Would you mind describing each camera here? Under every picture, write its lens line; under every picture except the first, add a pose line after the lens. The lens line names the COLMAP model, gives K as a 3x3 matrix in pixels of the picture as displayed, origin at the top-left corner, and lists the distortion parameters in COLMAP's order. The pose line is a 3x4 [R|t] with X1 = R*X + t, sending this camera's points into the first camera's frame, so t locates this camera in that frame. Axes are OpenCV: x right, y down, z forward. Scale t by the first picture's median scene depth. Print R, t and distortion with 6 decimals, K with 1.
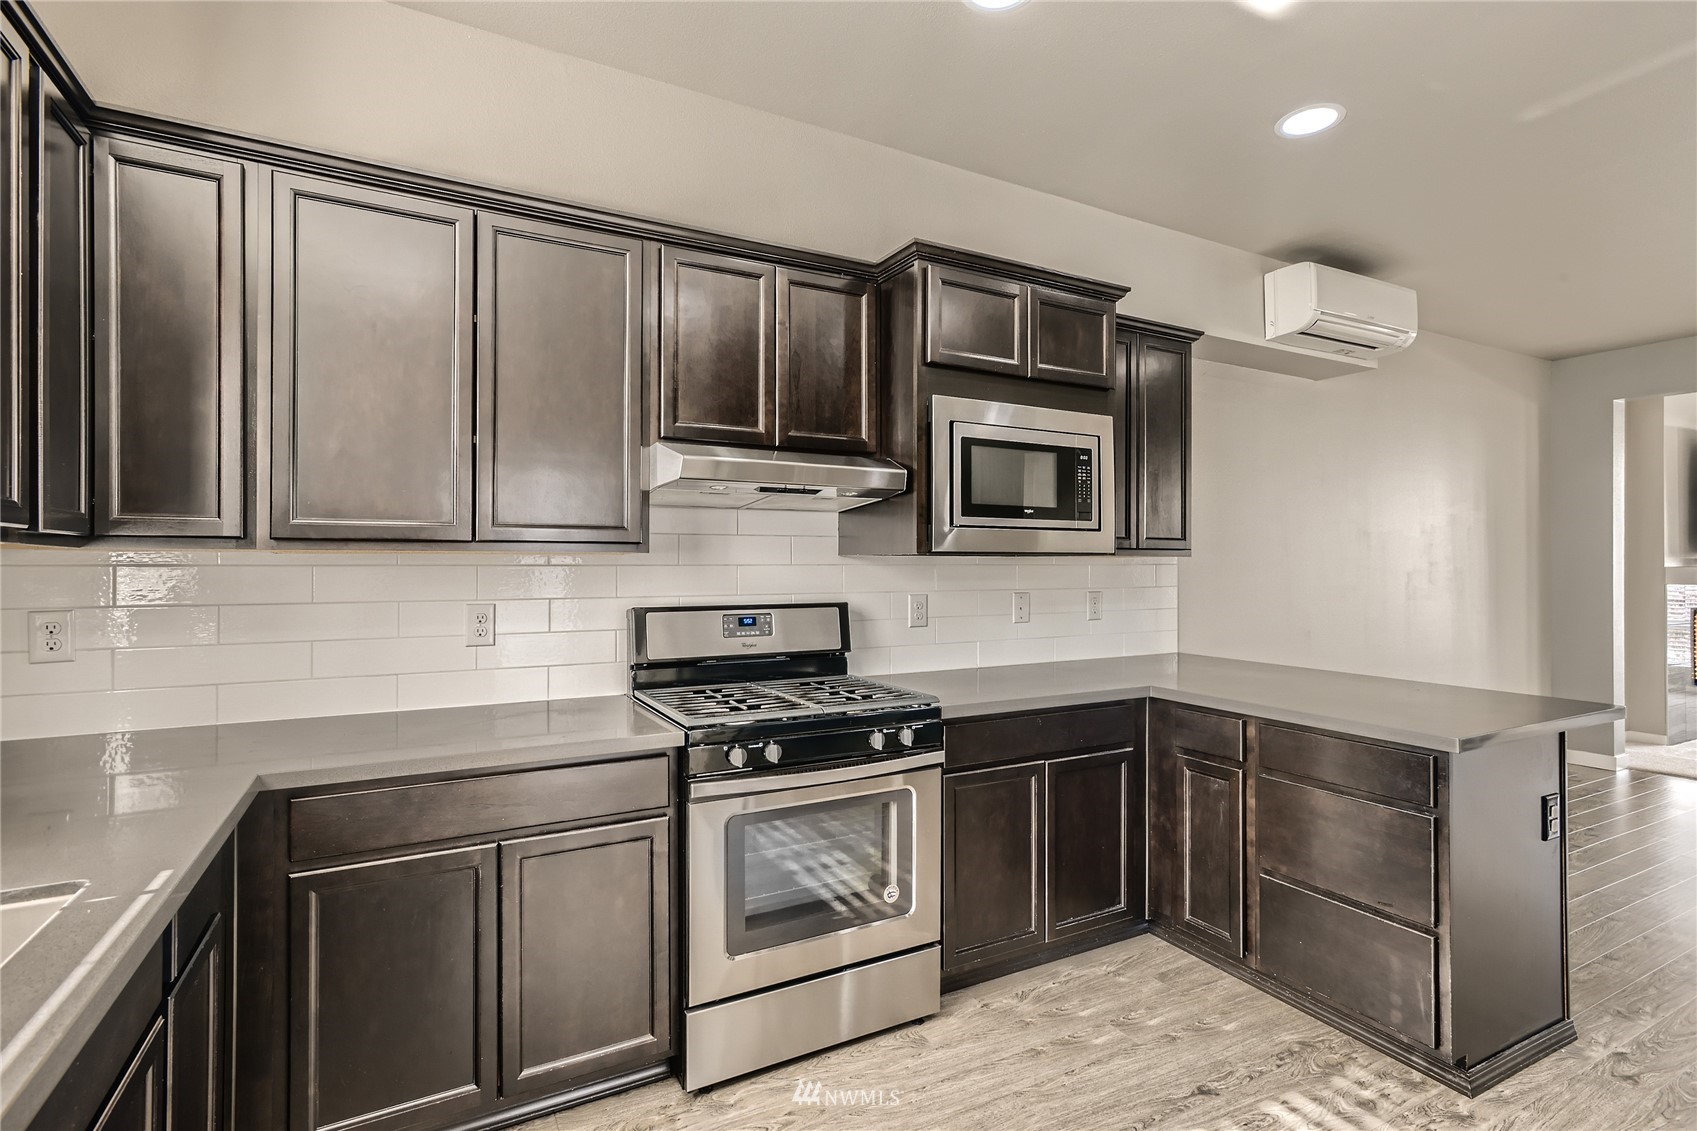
lens RADIAL K [[817.9, 0, 853.1], [0, 817.9, 550.6], [0, 0, 1]] dist [0.010651, 0.004385]
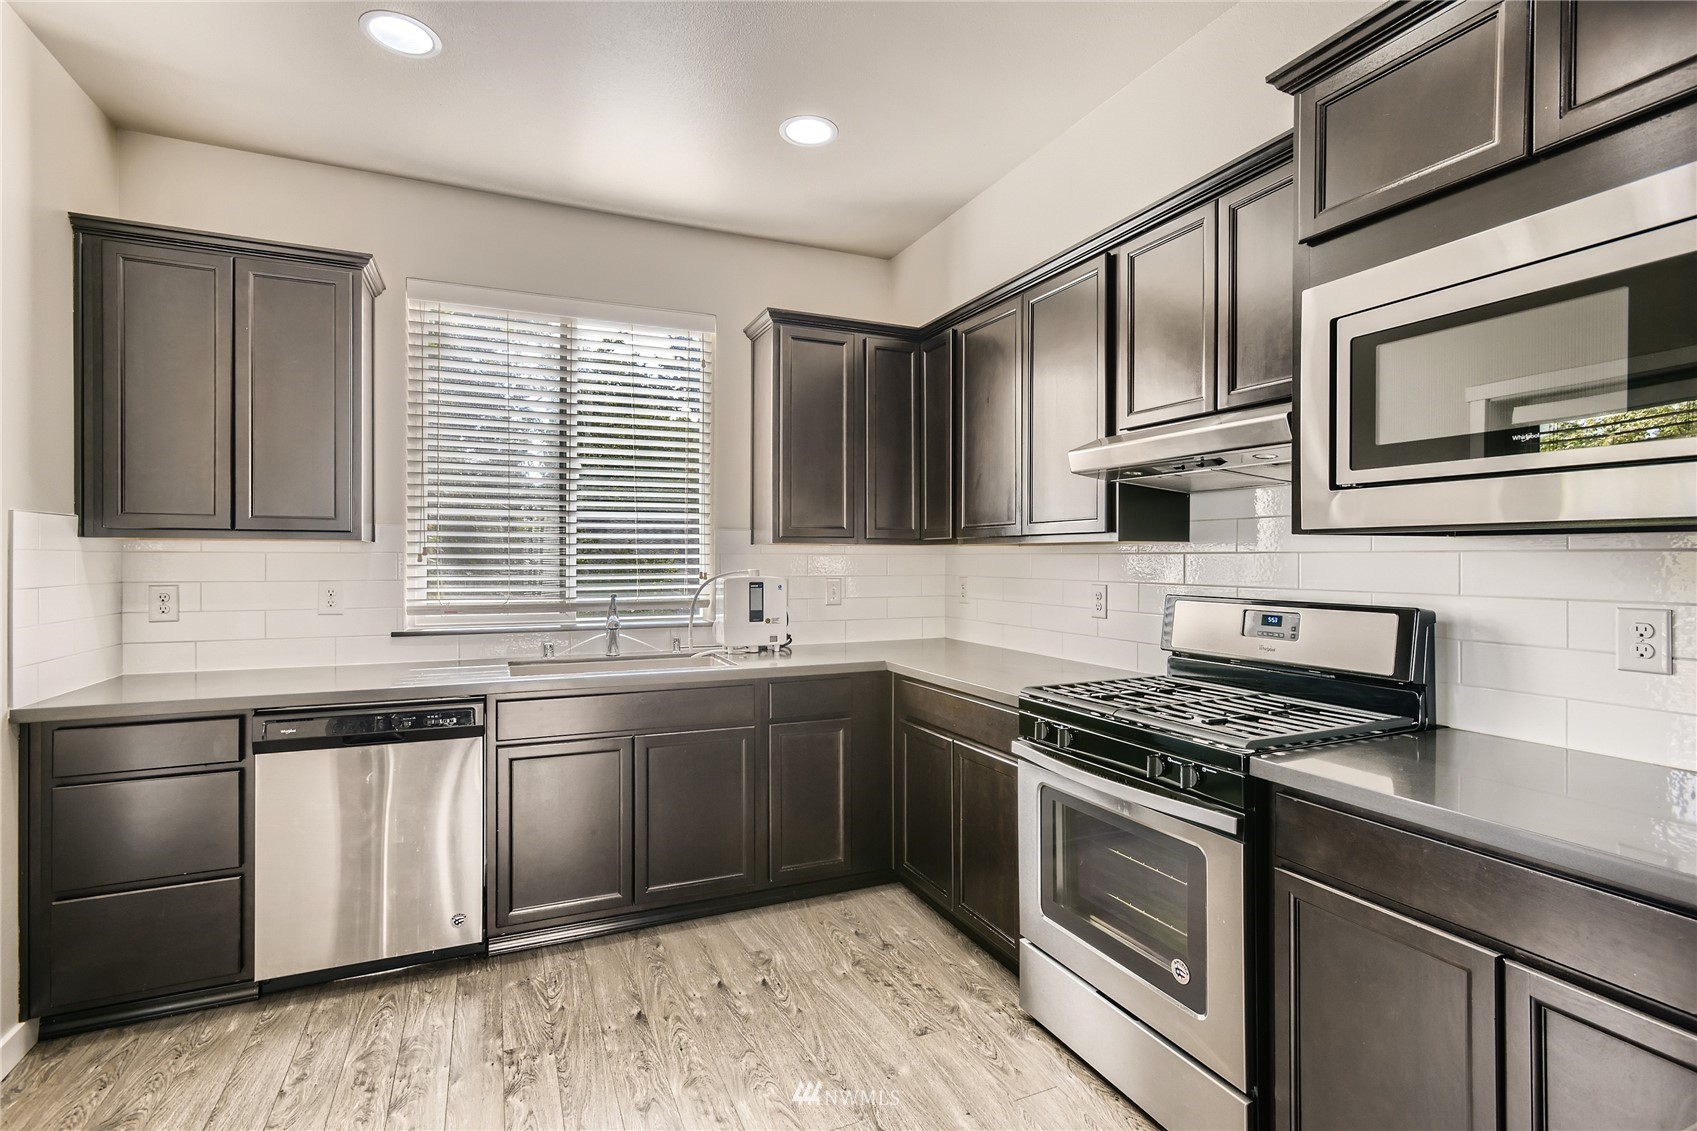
lens RADIAL K [[817.9, 0, 840.0], [0, 817.9, 550.0], [0, 0, 1]] dist [0.010651, 0.004385]
pose [[-0.065620, -0.007281, -0.997818, 0.756228], [0.021458, 0.999732, -0.008706, 0.014205], [0.997614, -0.021983, -0.065446, 0.648246]]
